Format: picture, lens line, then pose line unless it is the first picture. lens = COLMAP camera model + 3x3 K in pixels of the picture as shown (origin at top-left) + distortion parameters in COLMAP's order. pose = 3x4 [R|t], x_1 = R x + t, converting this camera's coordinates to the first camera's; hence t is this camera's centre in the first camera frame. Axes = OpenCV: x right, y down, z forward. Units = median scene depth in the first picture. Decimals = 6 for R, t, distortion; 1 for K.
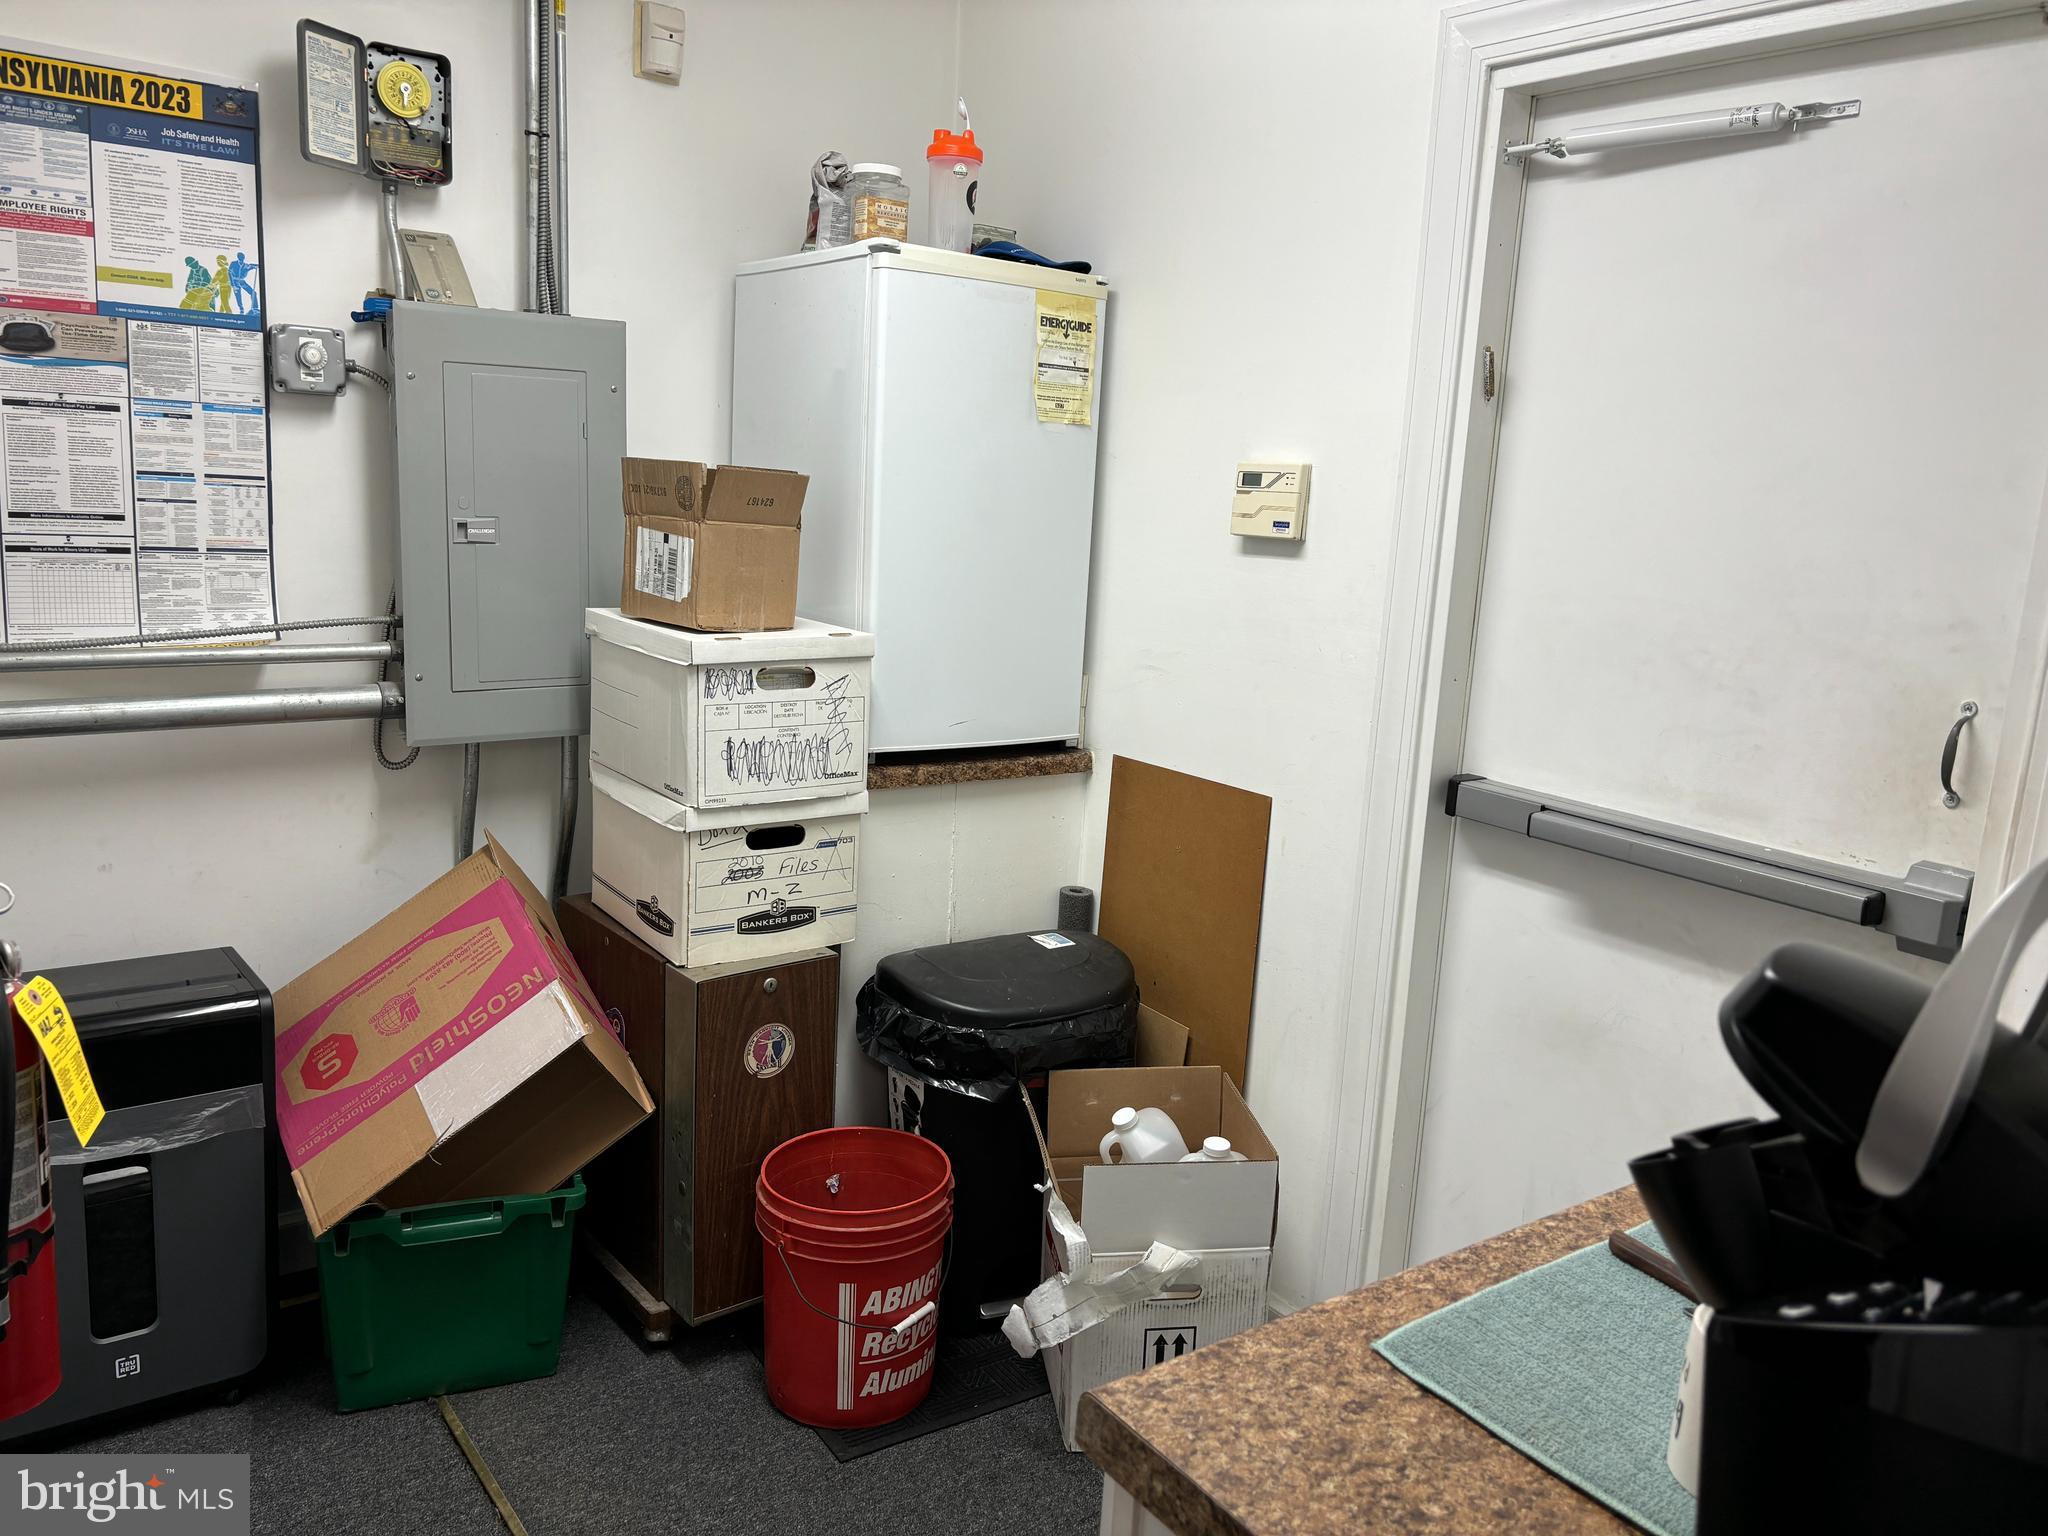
lens RADIAL K [[1559.4, 0, 1024.5], [0, 1559.4, 756.2], [0, 0, 1]] dist [0.029244, -0.010801]
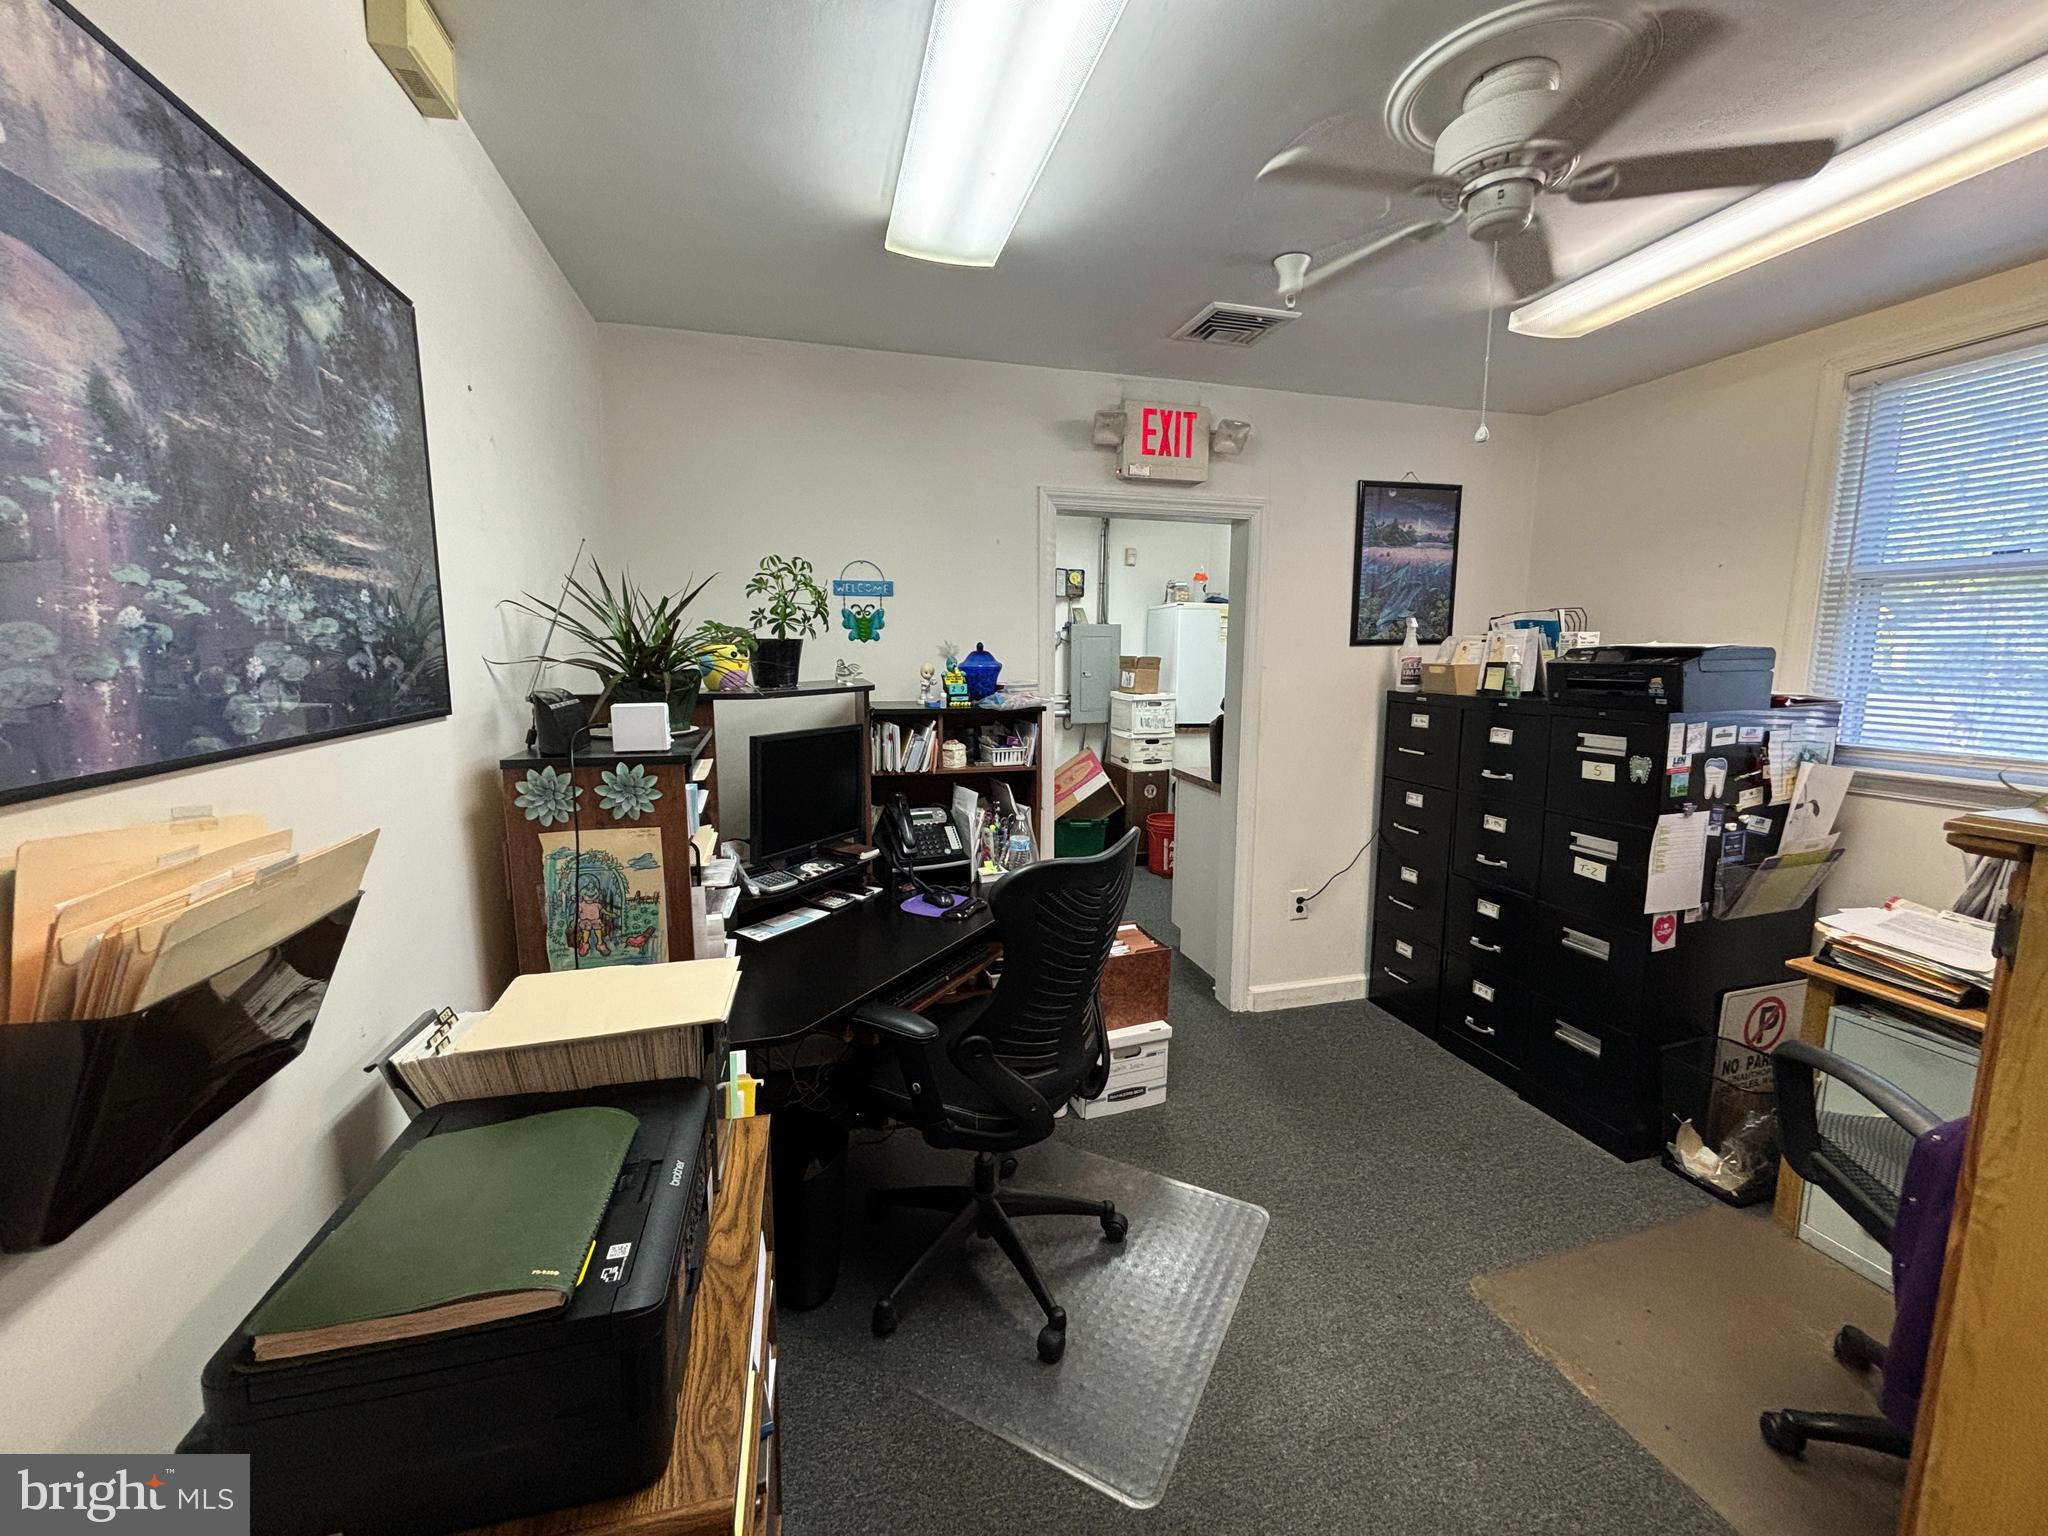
lens RADIAL K [[826.2, 0, 1030.5], [0, 826.2, 764.1], [0, 0, 1]] dist [0.001783, 0.000552]
pose [[0.934162, 0.002163, -0.356842, 0.334650], [-0.024608, 0.997992, -0.058370, 0.251280], [0.355999, 0.063308, 0.932339, -1.221251]]
